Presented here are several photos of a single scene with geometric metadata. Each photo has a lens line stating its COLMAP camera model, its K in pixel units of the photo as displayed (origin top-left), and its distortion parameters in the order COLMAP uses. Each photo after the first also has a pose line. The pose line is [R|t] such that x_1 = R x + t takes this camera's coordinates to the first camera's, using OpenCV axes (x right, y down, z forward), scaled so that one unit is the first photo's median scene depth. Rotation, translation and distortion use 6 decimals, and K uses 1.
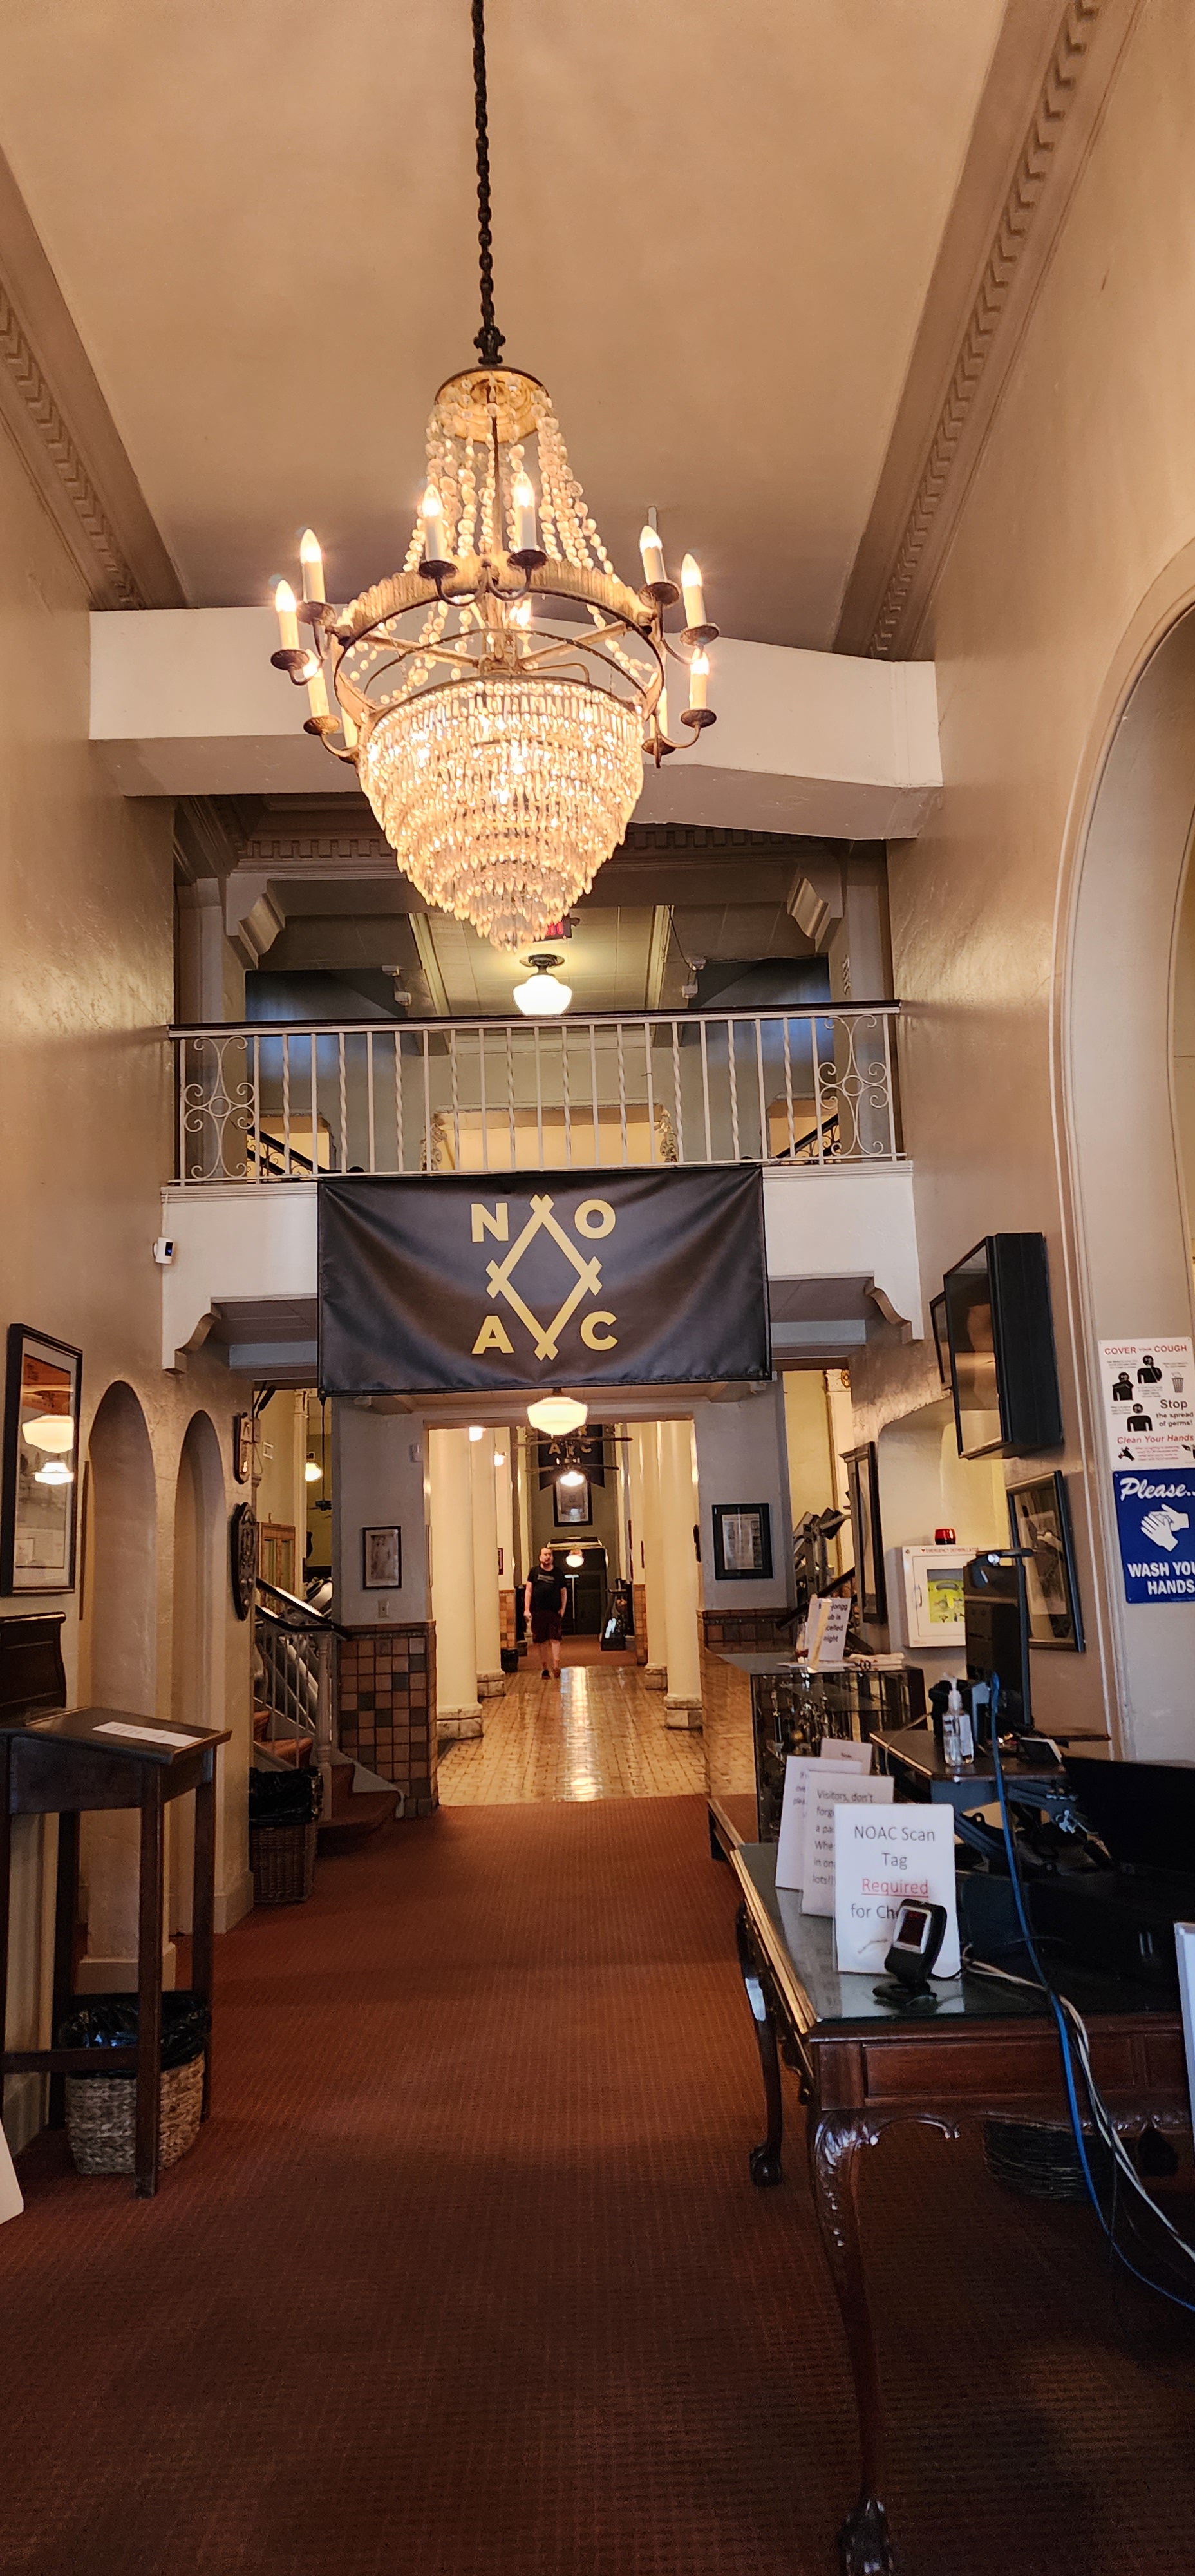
lens RADIAL K [[1675.8, 0, 591.9], [0, 1675.8, 1284.1], [0, 0, 1]] dist [-0.005439, -0.001023]
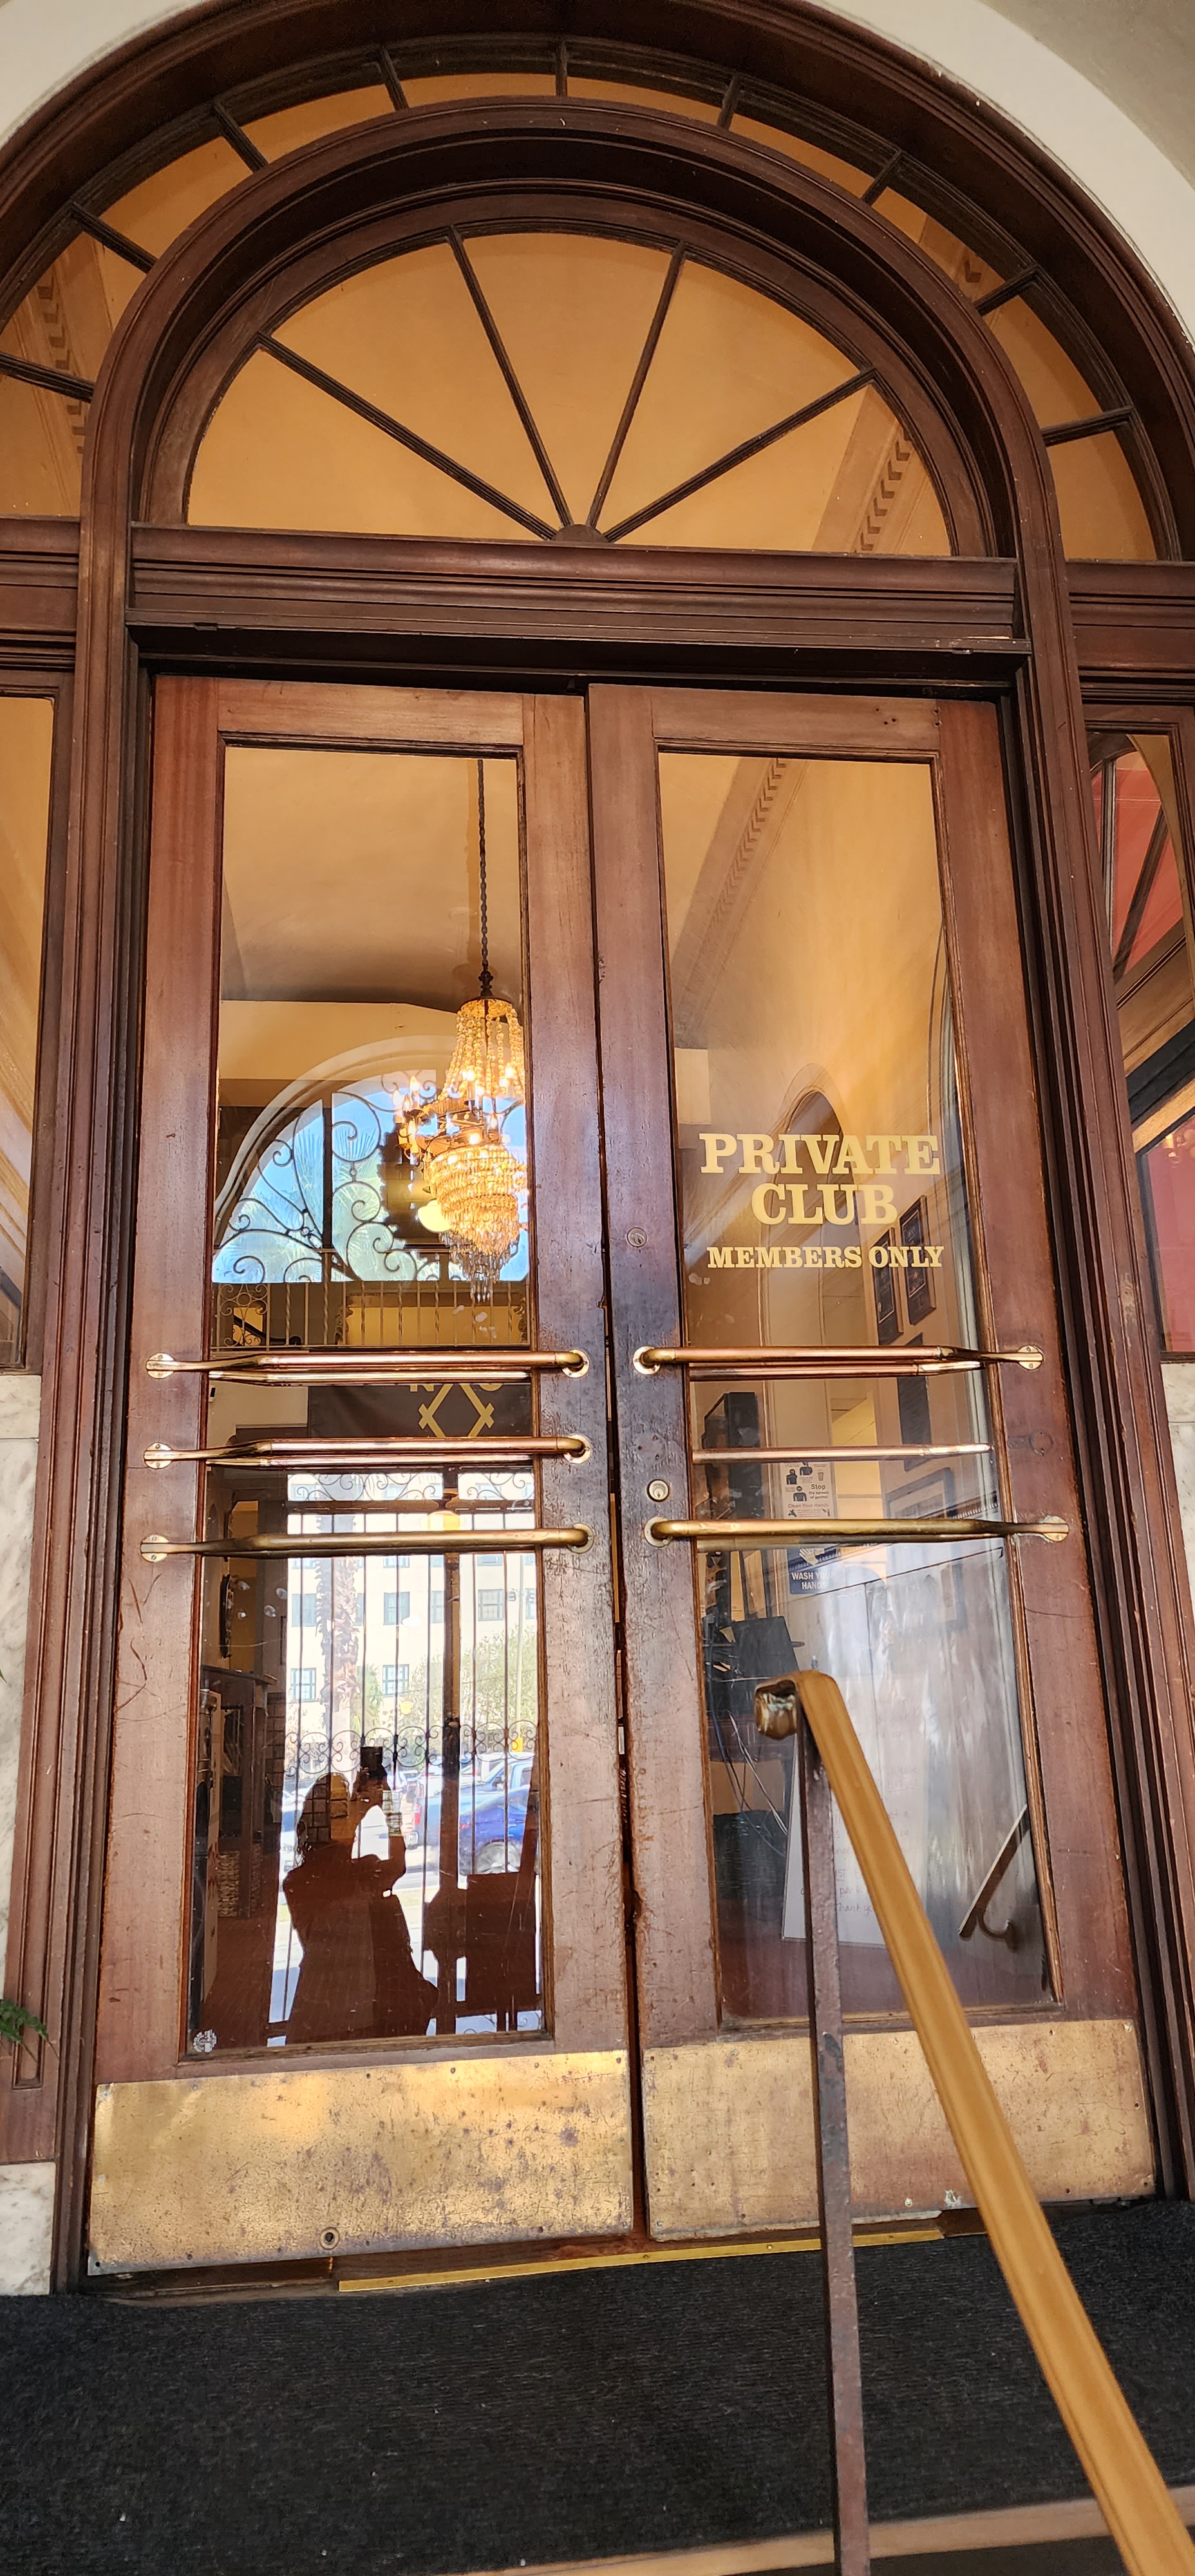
lens RADIAL K [[1675.8, 0, 598.0], [0, 1675.8, 1284.8], [0, 0, 1]] dist [-0.005439, -0.001023]
pose [[0.993876, 0.028627, 0.106732, -0.098006], [-0.018415, 0.995262, -0.095469, 0.030883], [-0.108960, 0.092919, 0.989694, -0.822281]]
